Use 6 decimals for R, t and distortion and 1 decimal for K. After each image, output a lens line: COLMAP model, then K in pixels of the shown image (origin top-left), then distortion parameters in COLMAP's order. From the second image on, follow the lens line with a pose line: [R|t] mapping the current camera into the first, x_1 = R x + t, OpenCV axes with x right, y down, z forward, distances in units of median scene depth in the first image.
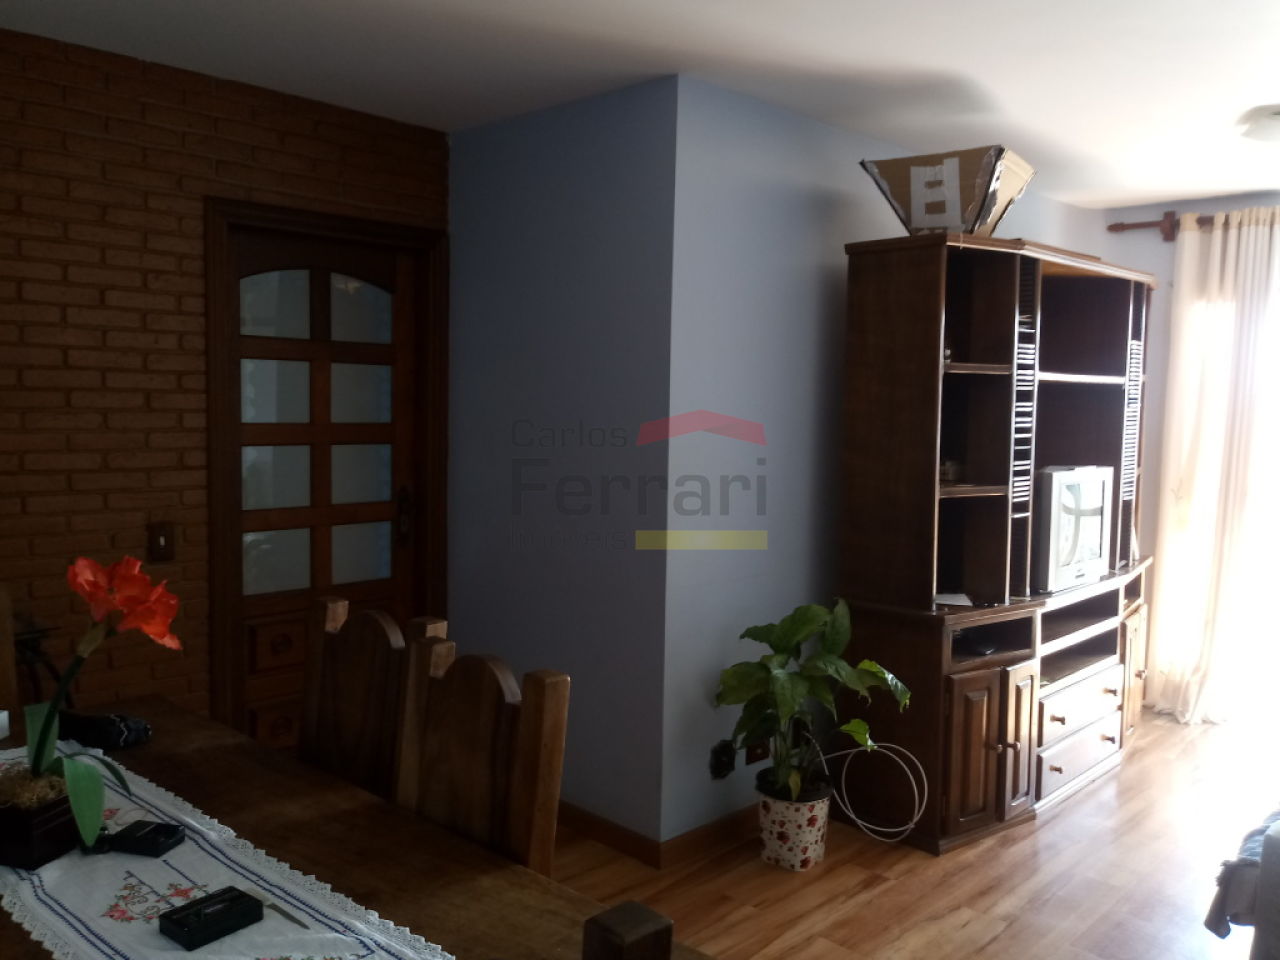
lens RADIAL K [[989.7, 0, 640.4], [0, 989.7, 472.4], [0, 0, 1]] dist [0.007849, -0.061779]
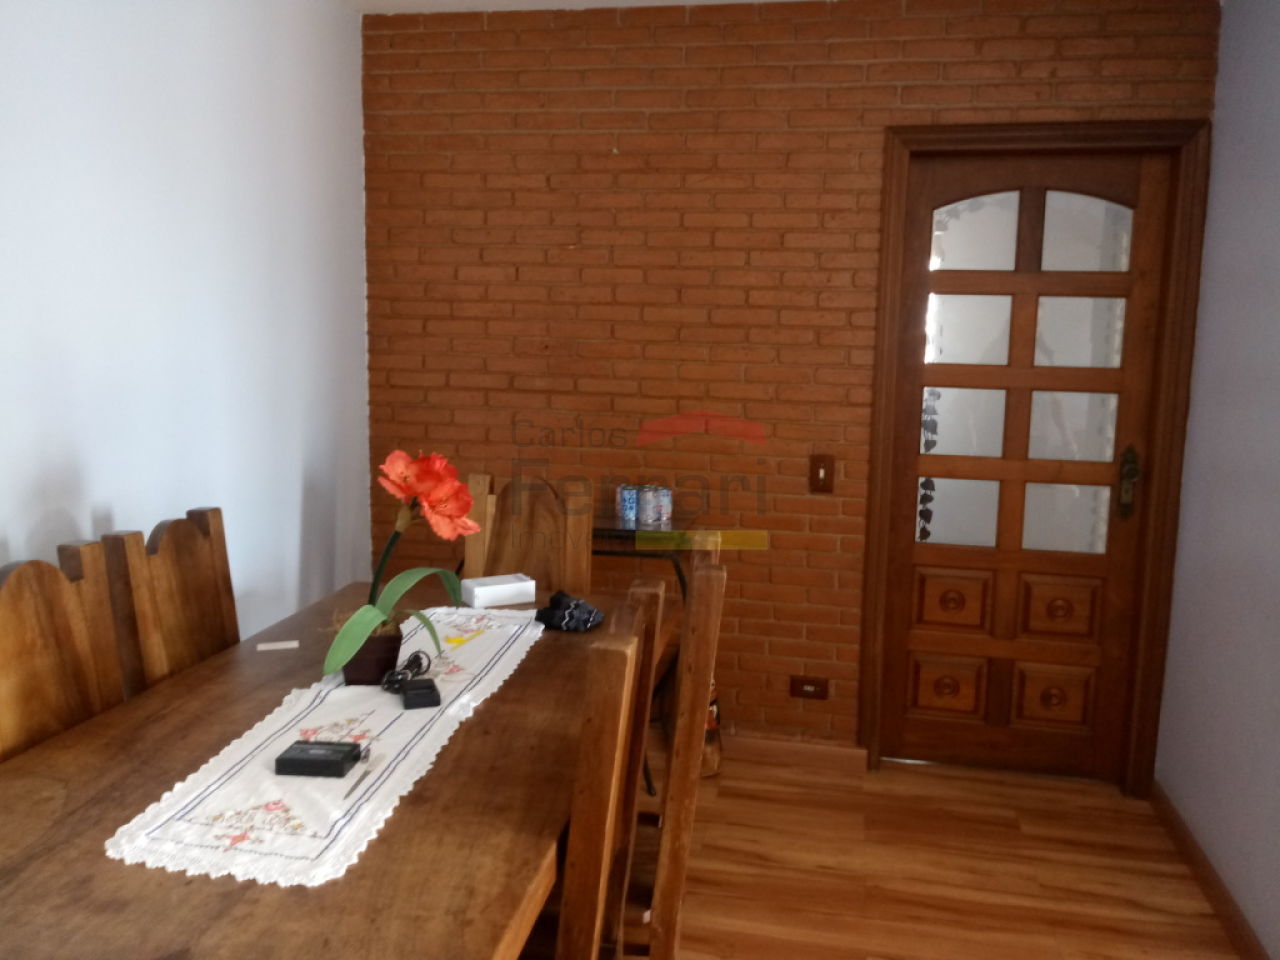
lens RADIAL K [[989.7, 0, 640.4], [0, 989.7, 472.4], [0, 0, 1]] dist [0.007849, -0.061779]
pose [[0.542815, 0.107960, -0.832884, 0.531198], [-0.071925, 0.994036, 0.081973, -0.005376], [0.836767, 0.015409, 0.547343, 0.506338]]
